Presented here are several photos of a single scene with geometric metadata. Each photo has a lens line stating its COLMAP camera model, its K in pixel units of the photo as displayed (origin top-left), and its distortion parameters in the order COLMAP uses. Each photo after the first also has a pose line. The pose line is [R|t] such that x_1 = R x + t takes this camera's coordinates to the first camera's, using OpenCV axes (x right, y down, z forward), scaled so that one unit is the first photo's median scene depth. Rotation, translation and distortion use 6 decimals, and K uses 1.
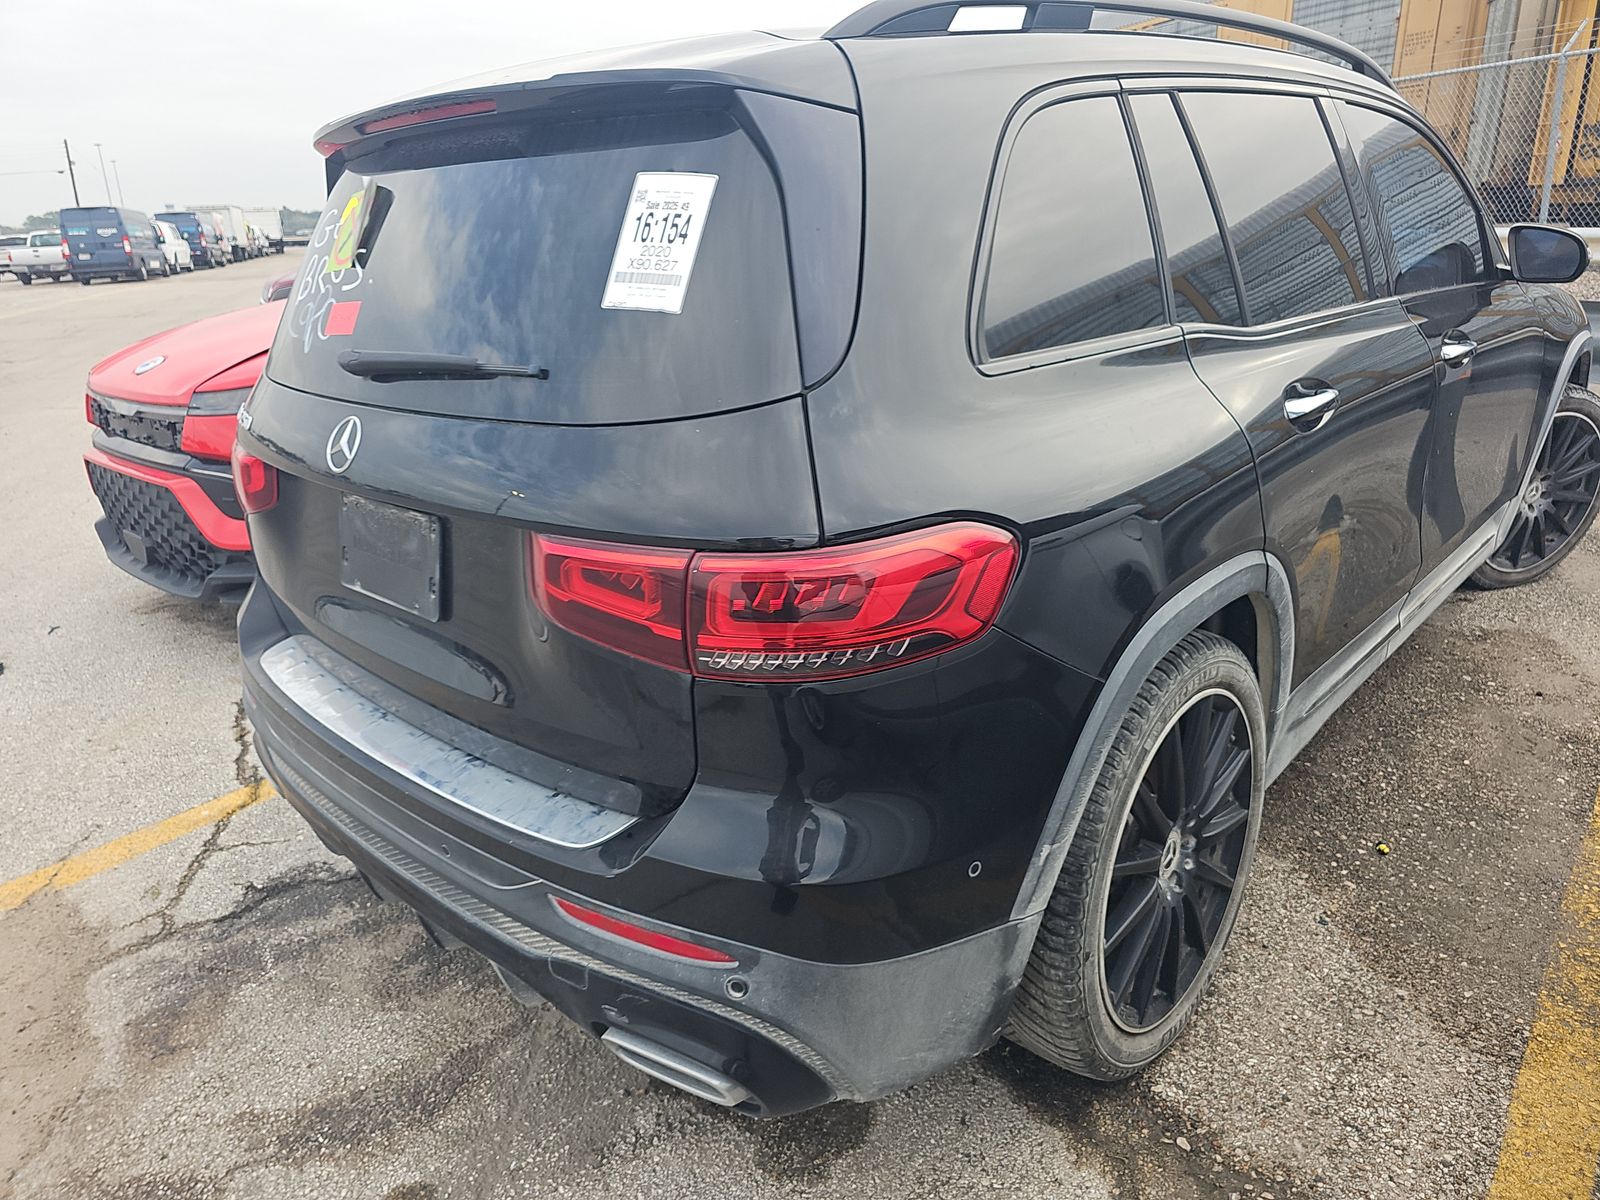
lens RADIAL K [[1095.4, 0, 806.0], [0, 1095.4, 619.1], [0, 0, 1]] dist [0.043319, -0.050193]
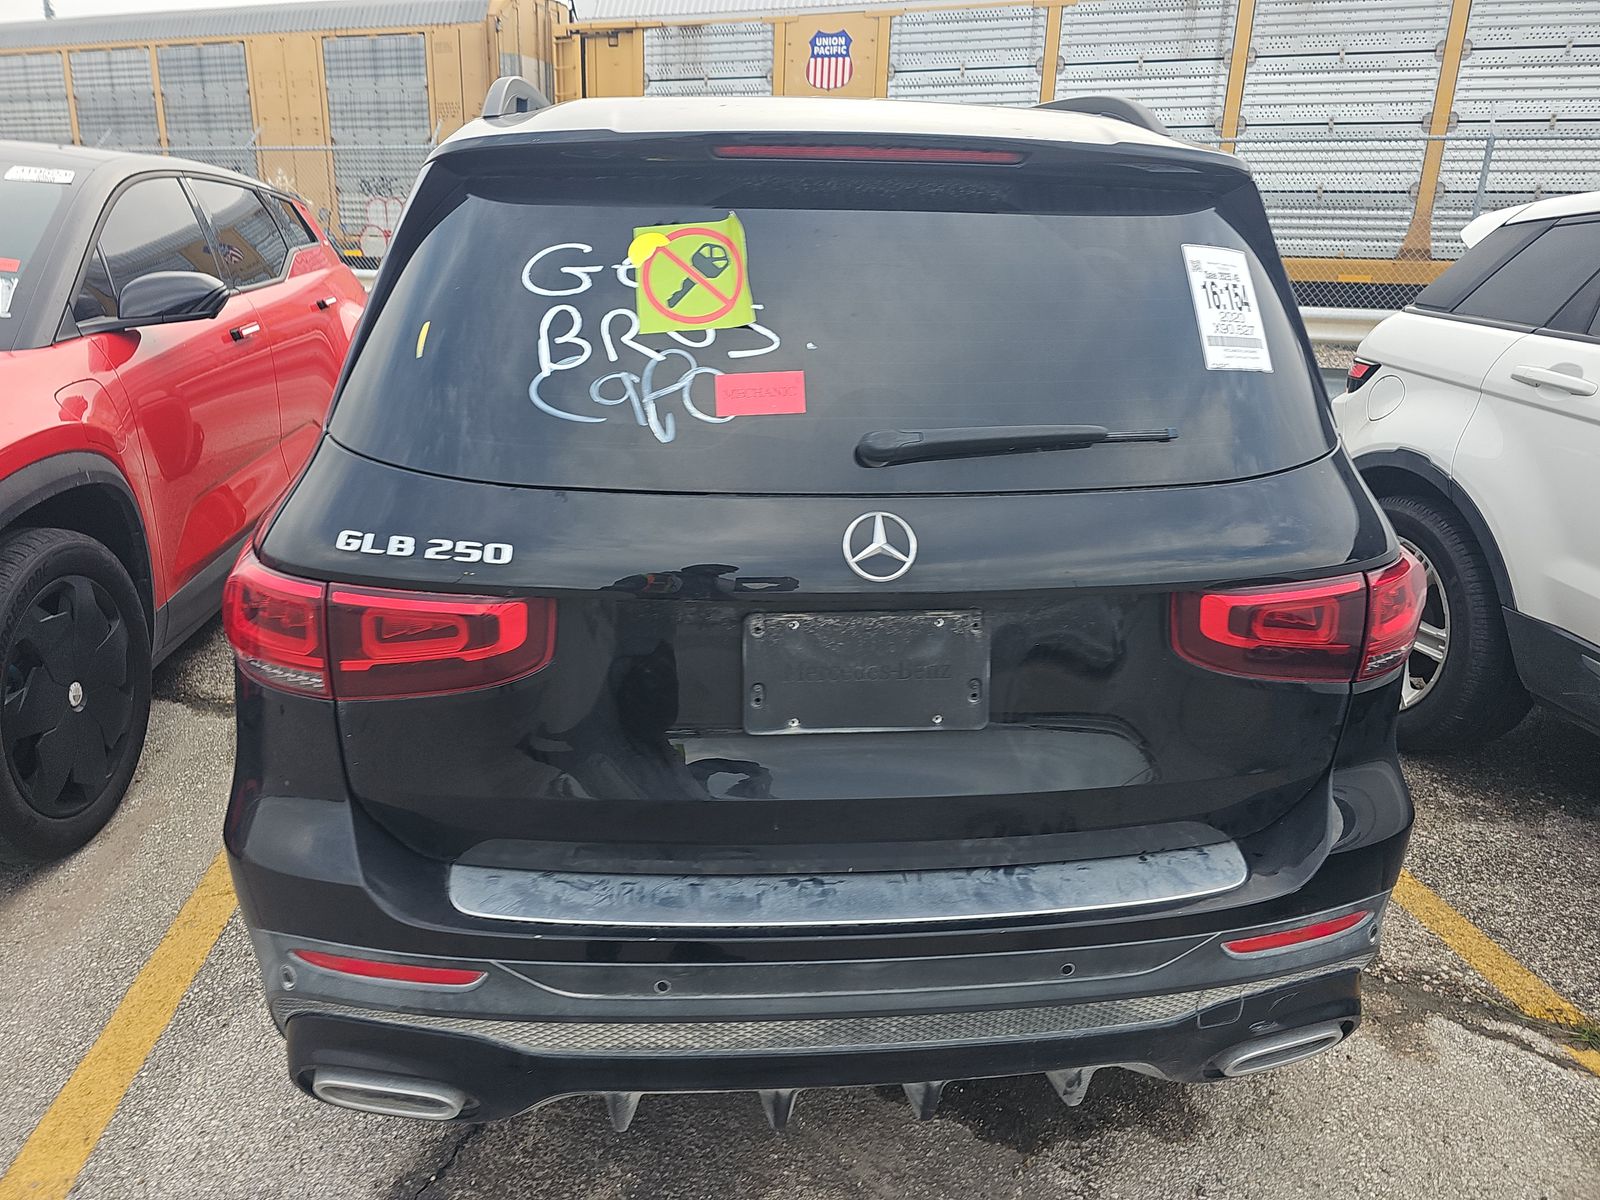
lens RADIAL K [[1070.4, 0, 800.0], [0, 1070.4, 600.0], [0, 0, 1]] dist [0.040927, -0.045778]
pose [[0.646513, -0.186962, 0.739639, -1.042796], [0.216703, 0.974576, 0.056930, -0.178145], [-0.731478, 0.123477, 0.670591, 0.523302]]
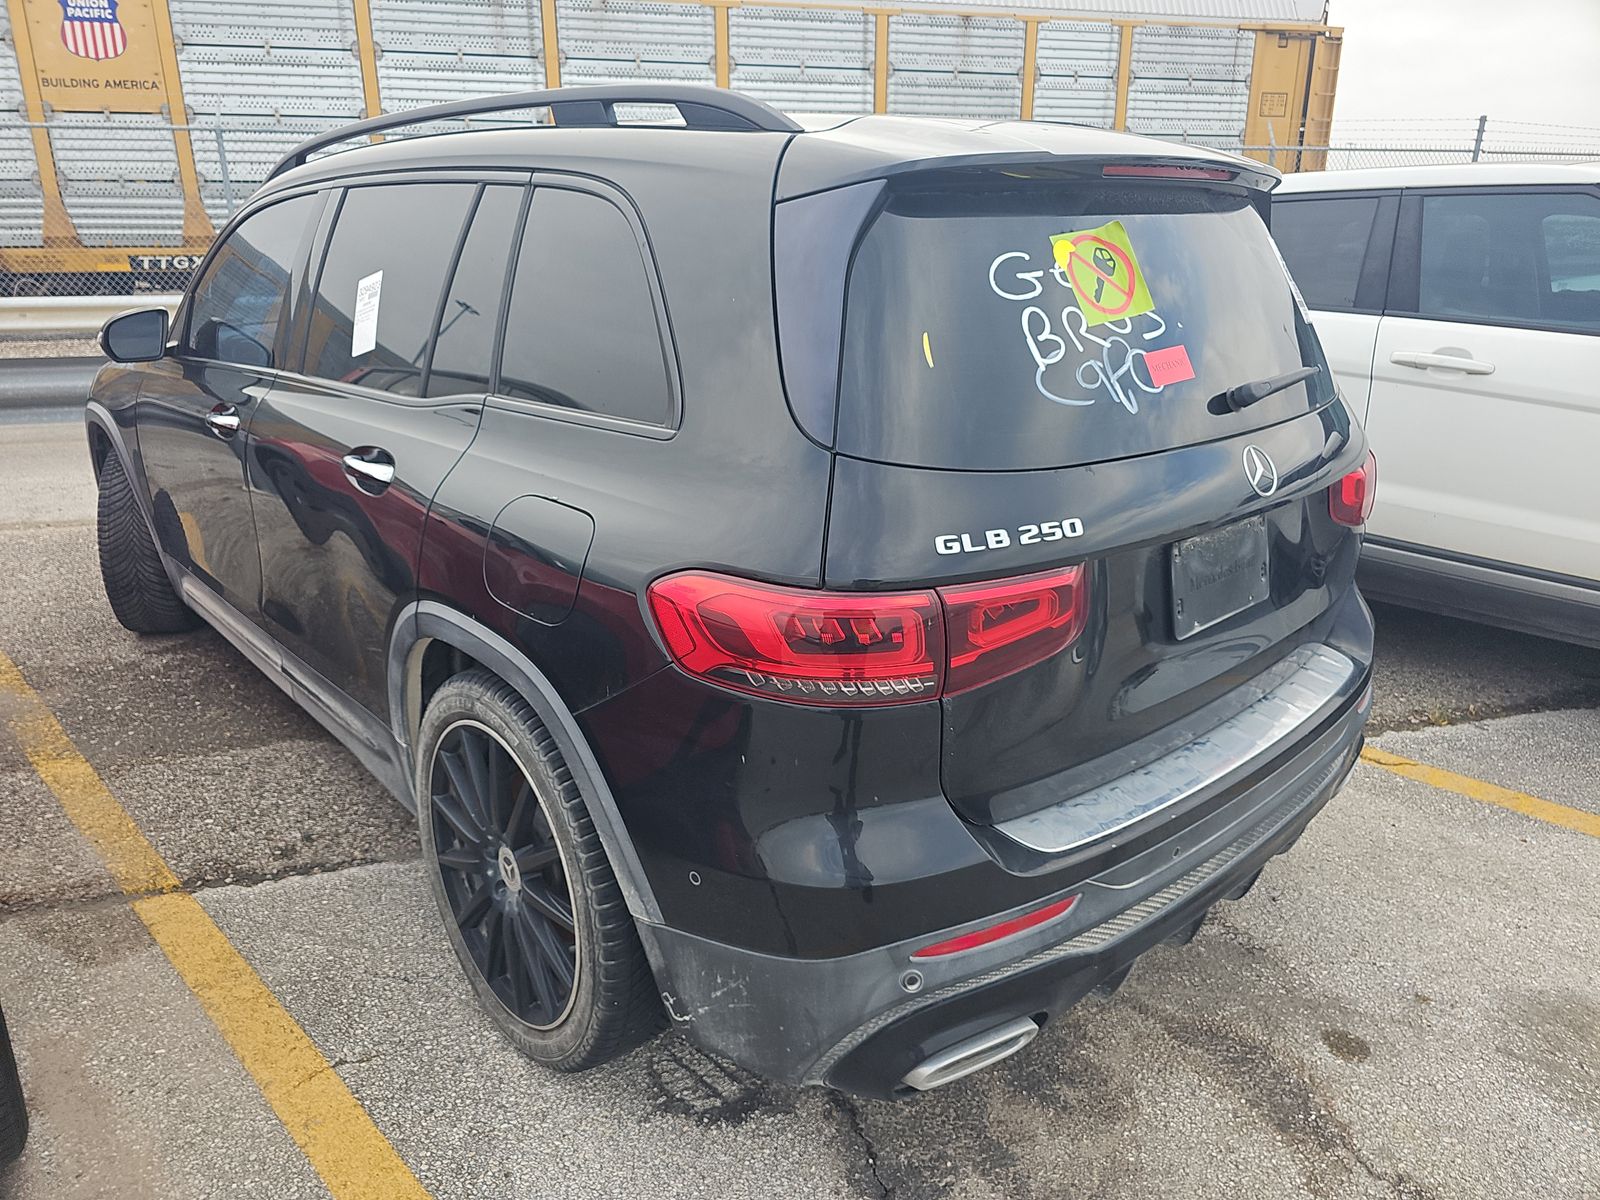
lens RADIAL K [[1070.4, 0, 800.0], [0, 1070.4, 600.0], [0, 0, 1]] dist [0.040927, -0.045778]
pose [[0.068039, -0.292347, 0.953889, -1.482512], [0.342349, 0.904894, 0.252912, -0.461103], [-0.937106, 0.309355, 0.161653, 1.284385]]
